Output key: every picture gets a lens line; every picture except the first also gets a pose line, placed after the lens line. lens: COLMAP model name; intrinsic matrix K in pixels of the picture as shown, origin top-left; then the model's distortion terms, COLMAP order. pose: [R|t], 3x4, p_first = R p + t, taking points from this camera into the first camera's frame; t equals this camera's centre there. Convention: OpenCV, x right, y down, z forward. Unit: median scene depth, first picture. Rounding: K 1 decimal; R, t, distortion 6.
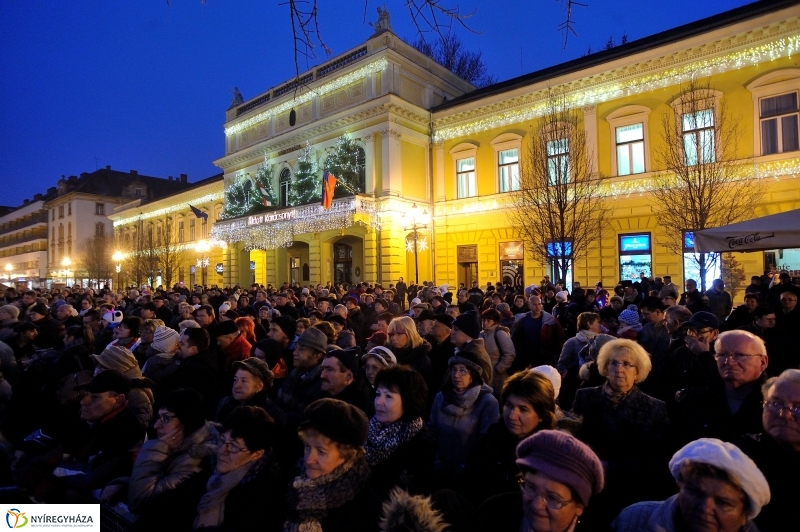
lens RADIAL K [[449.1, 0, 400.0], [0, 449.1, 266.0], [0, 0, 1]] dist [-0.074414, 0.041907]
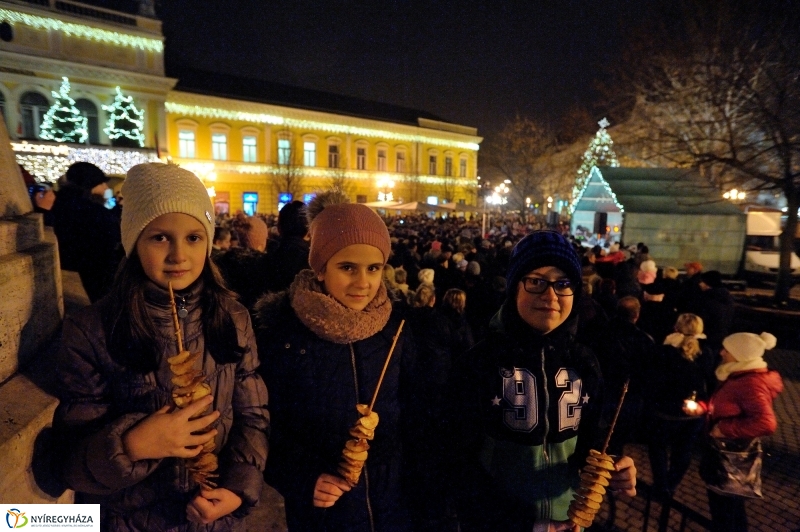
lens RADIAL K [[449.1, 0, 400.0], [0, 449.1, 266.0], [0, 0, 1]] dist [-0.074414, 0.041907]
pose [[0.196928, -0.106505, 0.974616, -1.087212], [-0.041553, 0.992282, 0.116831, 0.000245], [-0.979537, -0.063506, 0.190983, 0.023083]]
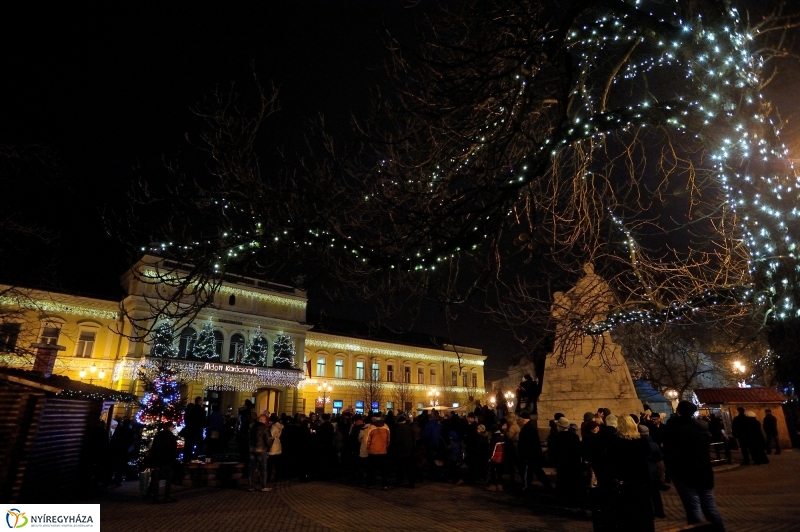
lens RADIAL K [[449.1, 0, 400.0], [0, 449.1, 266.0], [0, 0, 1]] dist [-0.074414, 0.041907]
pose [[0.112653, 0.338325, 0.934262, -1.772007], [-0.024517, 0.940907, -0.337775, 0.053537], [-0.993332, 0.015146, 0.114291, 0.293868]]
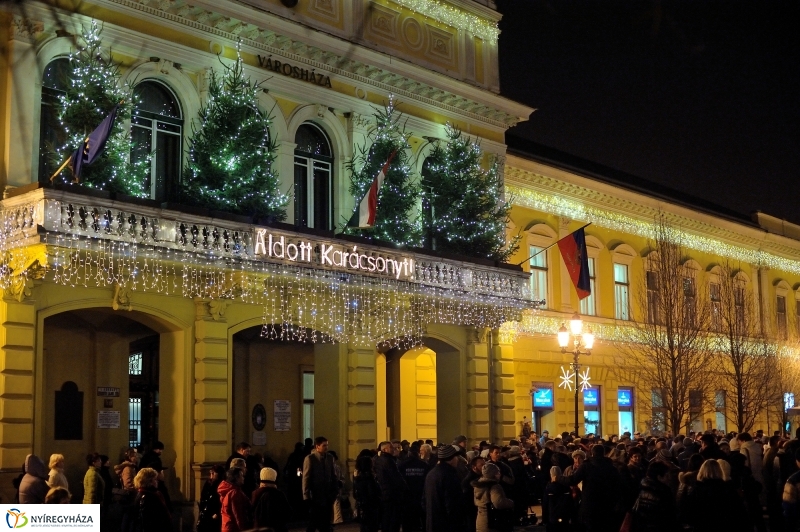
lens RADIAL K [[1146.8, 0, 400.0], [0, 1146.8, 266.0], [0, 0, 1]] dist [-0.110555, 0.062136]
pose [[0.015412, 0.165101, 0.986156, -1.231365], [-0.011852, 0.986234, -0.164929, 0.049325], [-0.999811, -0.009146, 0.017156, 0.977697]]
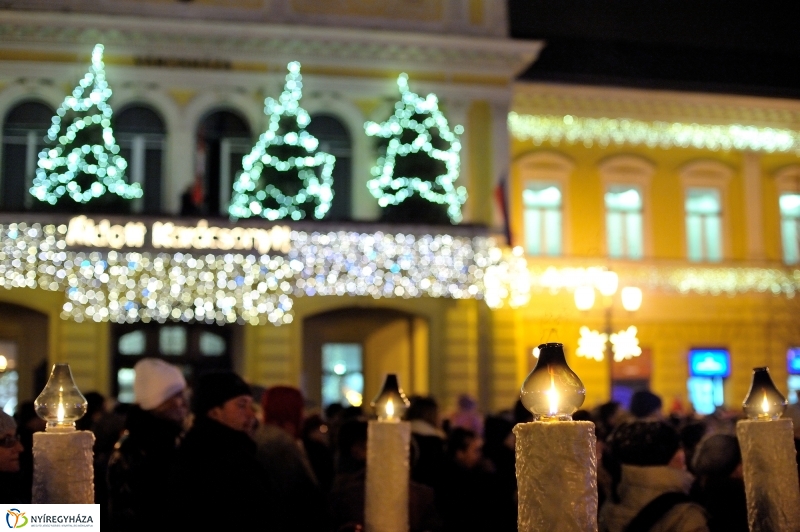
lens RADIAL K [[1146.8, 0, 400.0], [0, 1146.8, 266.0], [0, 0, 1]] dist [-0.110555, 0.062136]
pose [[0.609756, 0.113412, 0.784433, -0.957185], [-0.027381, 0.992133, -0.122156, 0.027695], [-0.792116, 0.053007, 0.608064, 0.296095]]
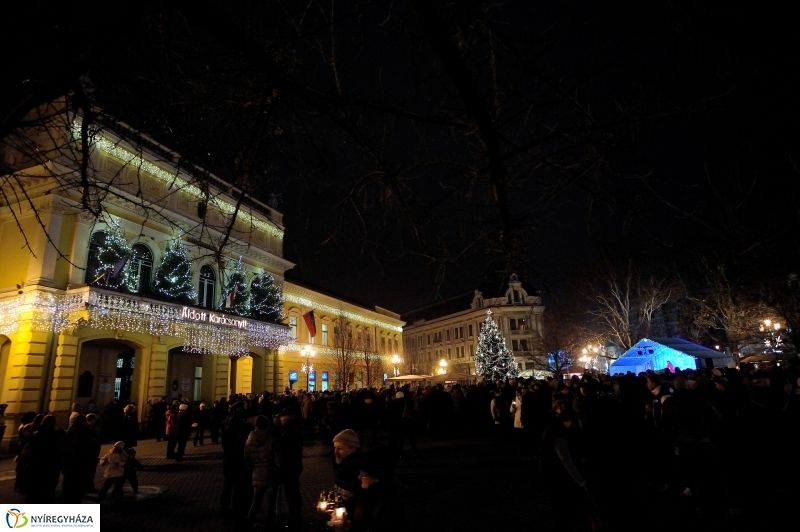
lens RADIAL K [[449.1, 0, 400.0], [0, 449.1, 266.0], [0, 0, 1]] dist [-0.074414, 0.041907]
pose [[-0.339958, 0.280705, 0.897571, -1.282839], [0.030527, 0.957206, -0.287793, 0.056865], [-0.939945, -0.070438, -0.333978, 1.002139]]
